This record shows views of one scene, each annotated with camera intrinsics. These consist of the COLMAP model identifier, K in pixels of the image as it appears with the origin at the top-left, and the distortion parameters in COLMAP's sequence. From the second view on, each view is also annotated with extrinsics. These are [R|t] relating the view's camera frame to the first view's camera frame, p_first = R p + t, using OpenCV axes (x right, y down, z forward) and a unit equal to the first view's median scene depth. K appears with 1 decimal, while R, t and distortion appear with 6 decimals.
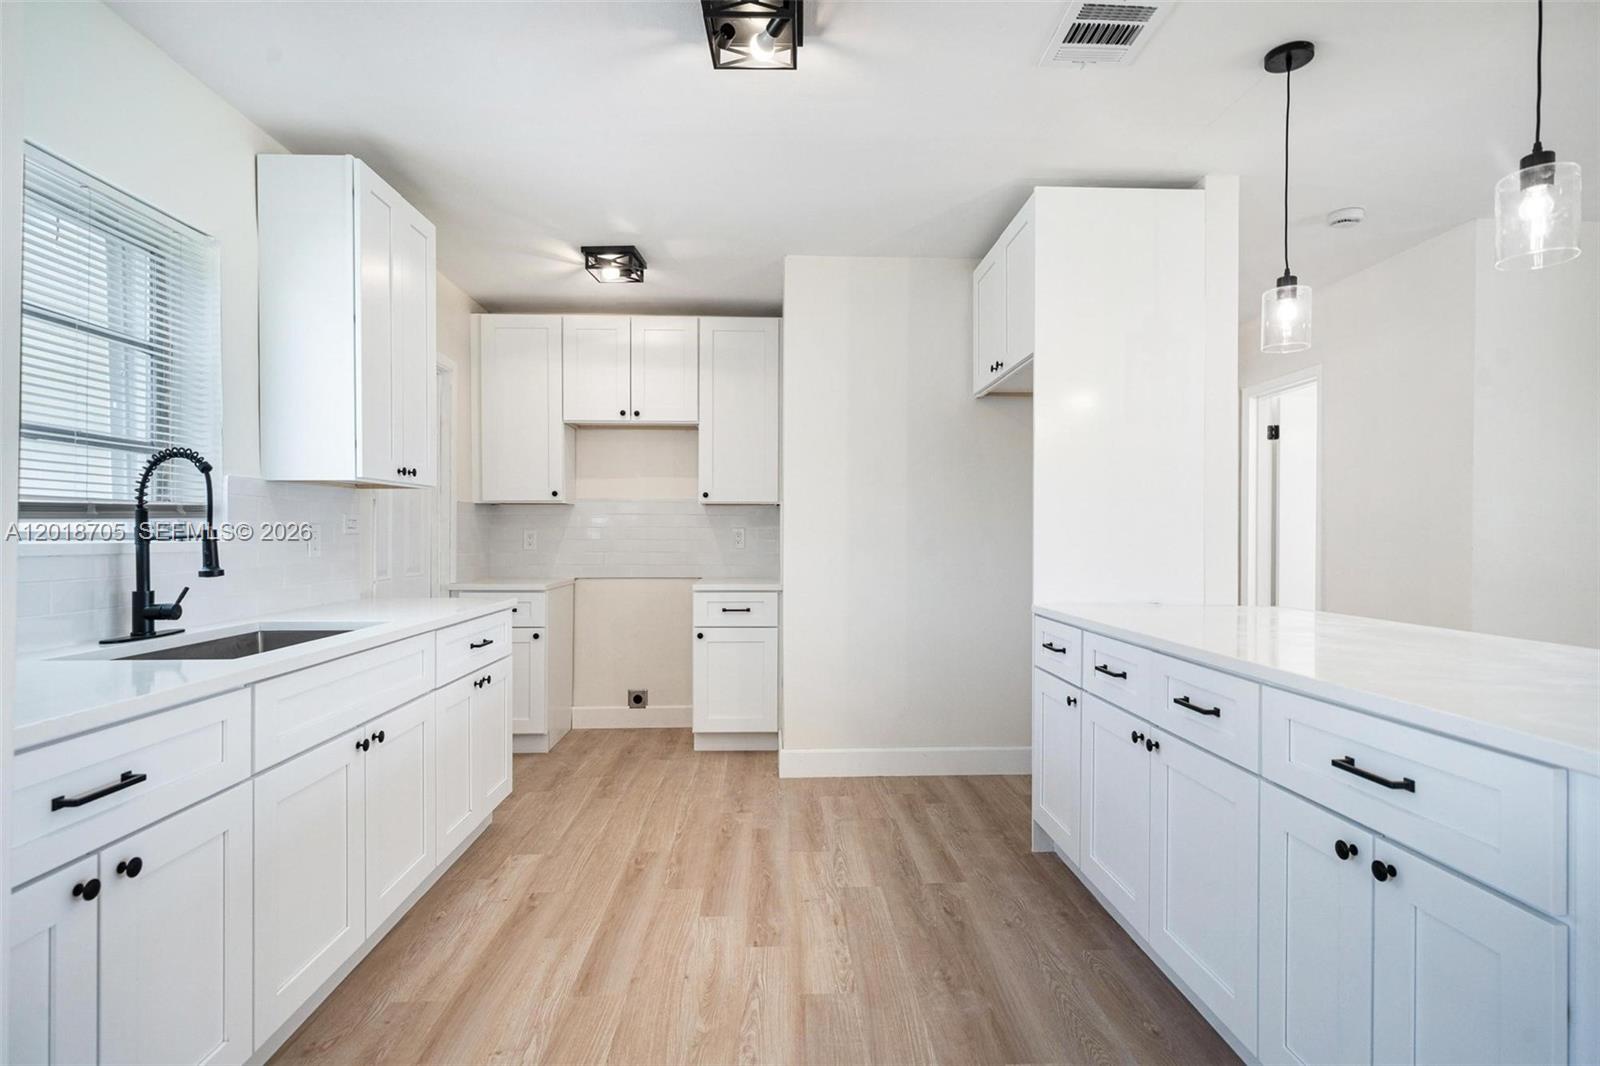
lens RADIAL K [[819.5, 0, 808.1], [0, 819.5, 536.9], [0, 0, 1]] dist [0.004491, 0.000771]
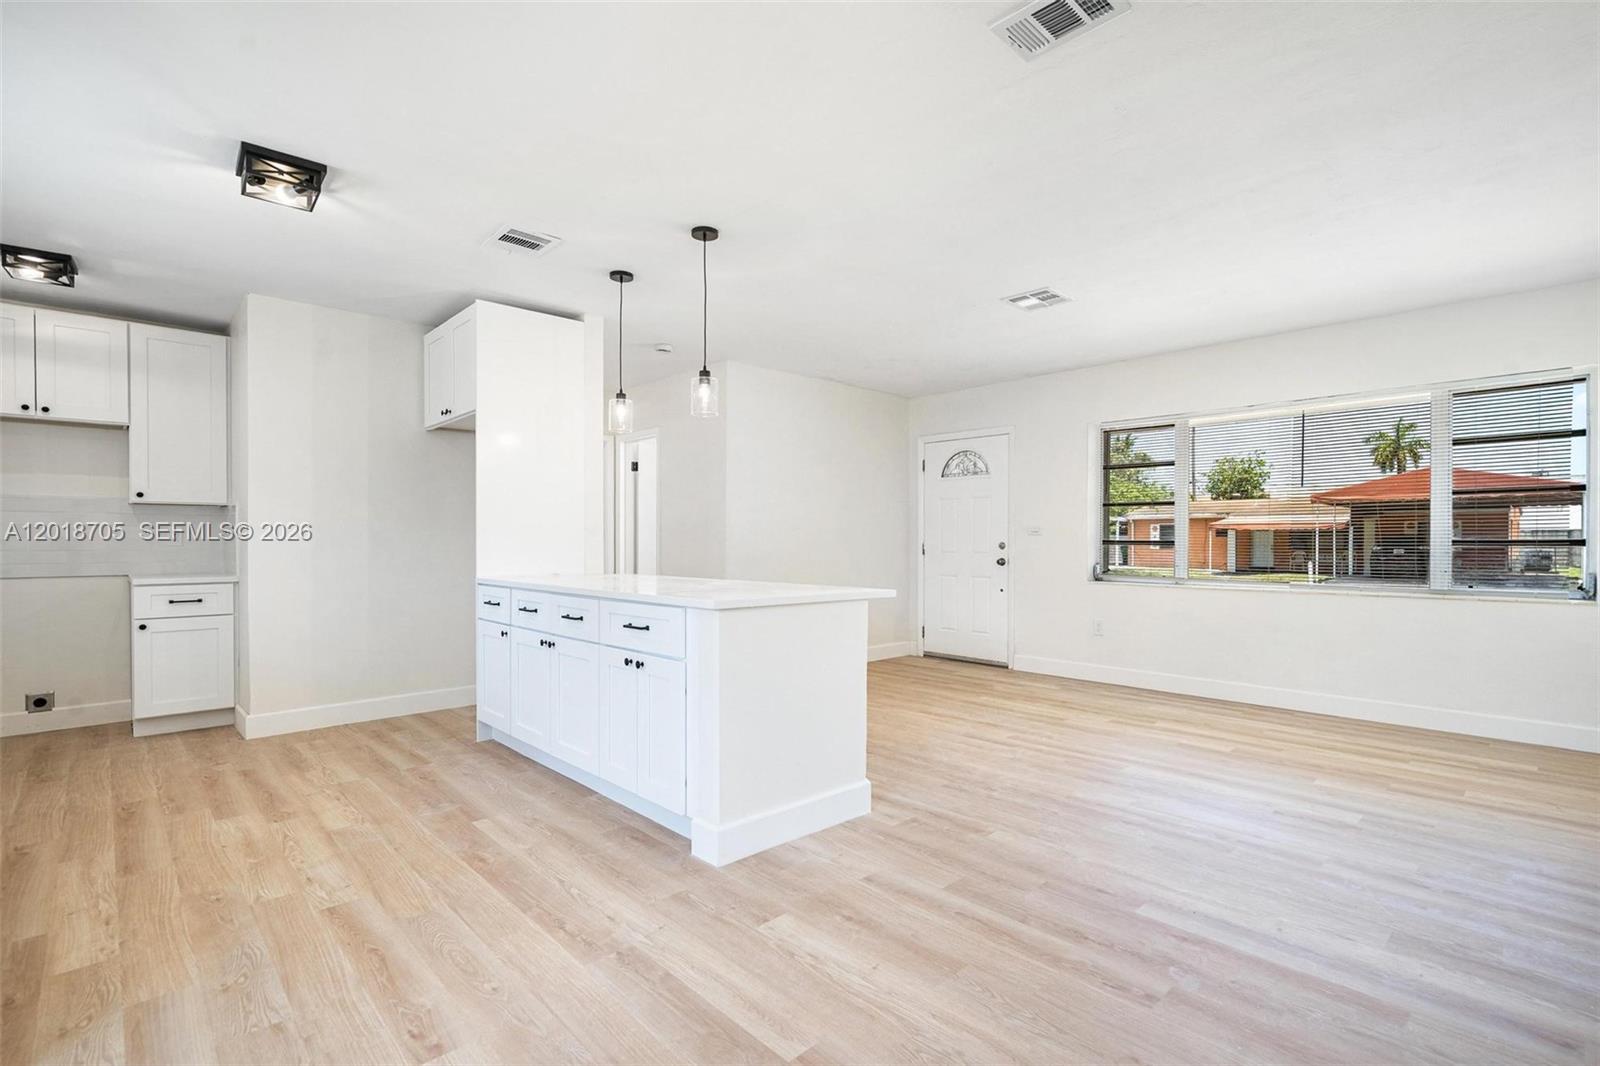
lens RADIAL K [[739.1, 0, 804.6], [0, 739.1, 545.8], [0, 0, 1]] dist [0.002286, 0.000071]
pose [[0.757880, -0.008678, 0.652336, -0.164155], [0.003301, 0.999950, 0.009466, 0.013589], [-0.652385, -0.005021, 0.757871, -0.447690]]
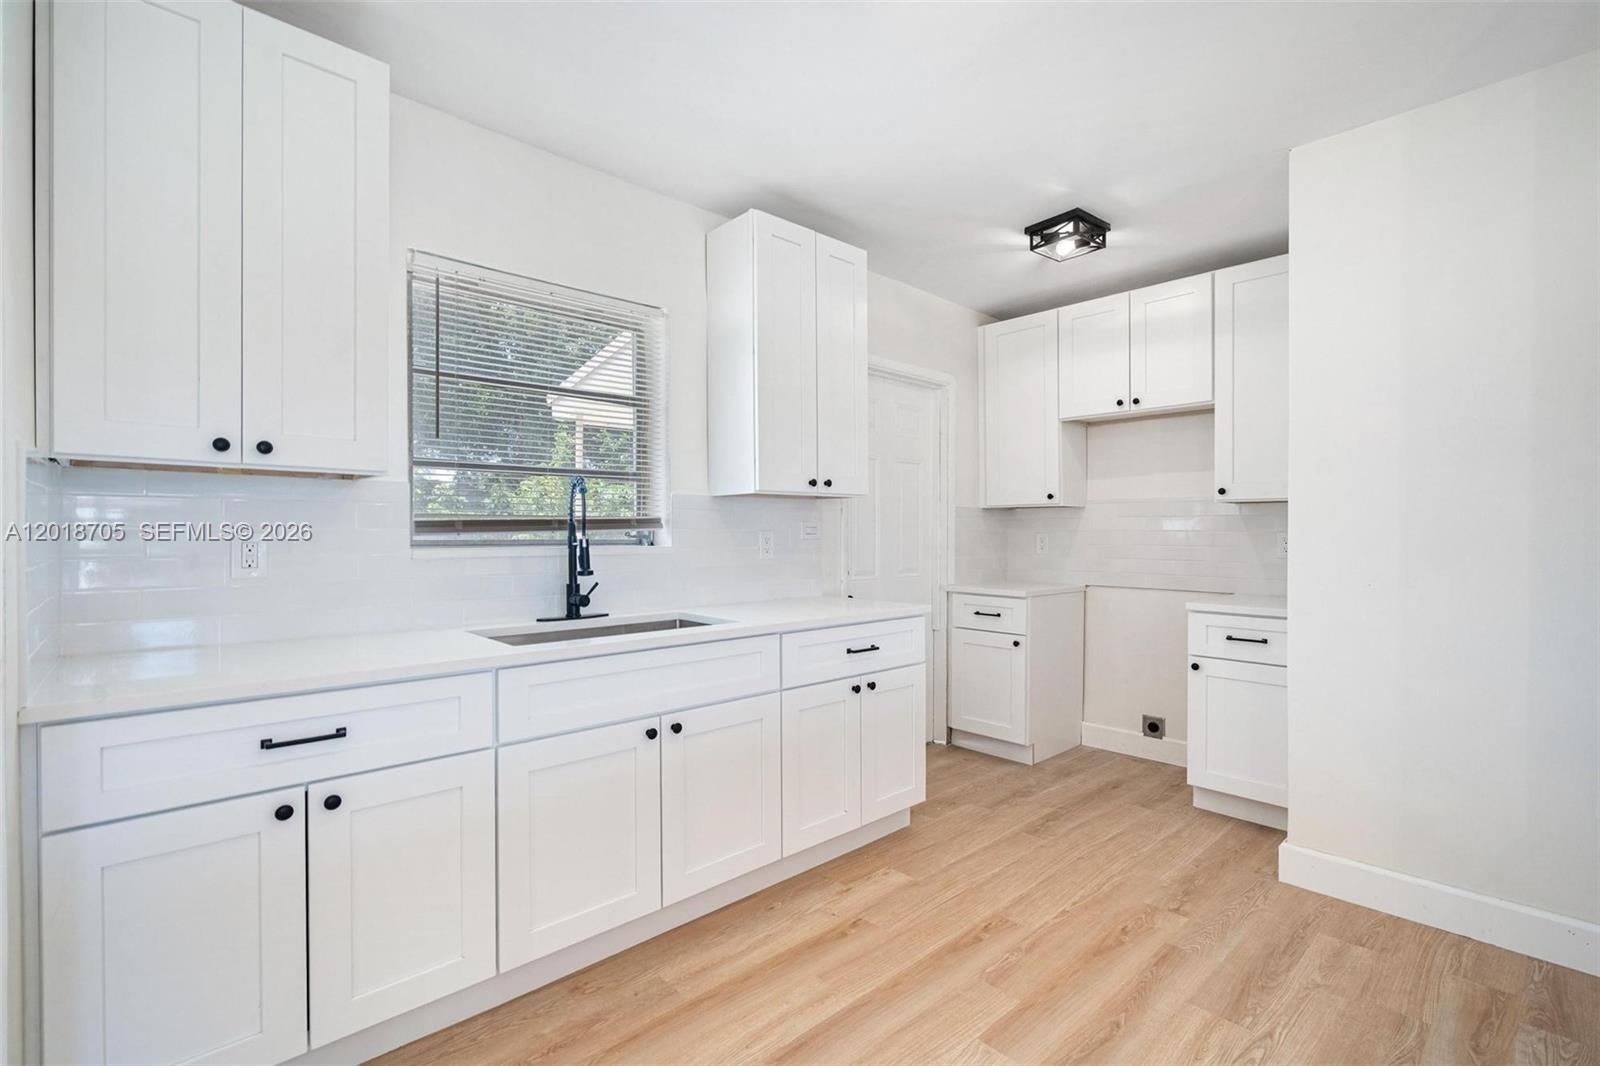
lens RADIAL K [[739.1, 0, 808.4], [0, 739.1, 532.3], [0, 0, 1]] dist [0.002286, 0.000071]
pose [[0.655848, 0.002906, -0.754888, 0.256778], [-0.004985, 0.999987, -0.000482, -0.013778], [0.754877, 0.004079, 0.655854, 0.365437]]
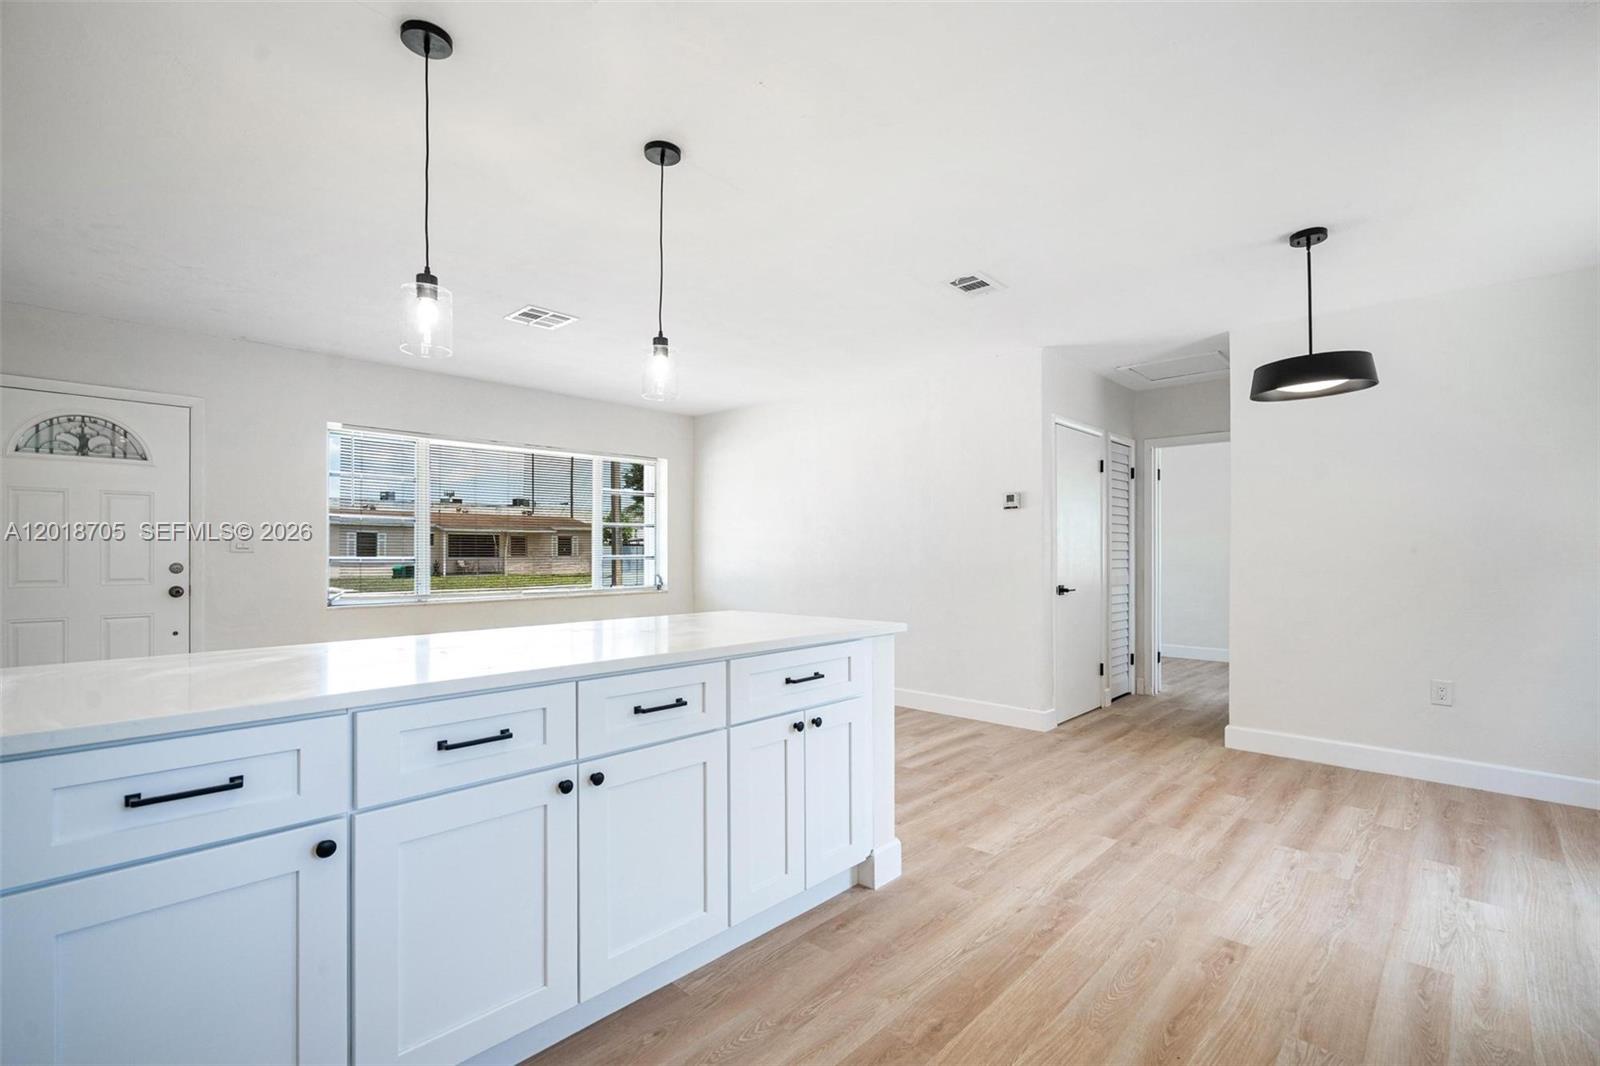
lens RADIAL K [[739.1, 0, 815.5], [0, 739.1, 541.9], [0, 0, 1]] dist [0.002286, 0.000071]
pose [[-0.711384, 0.004681, 0.702788, -0.249735], [-0.004004, 0.999935, -0.010713, -0.005047], [-0.702792, -0.010435, -0.711319, 1.030819]]
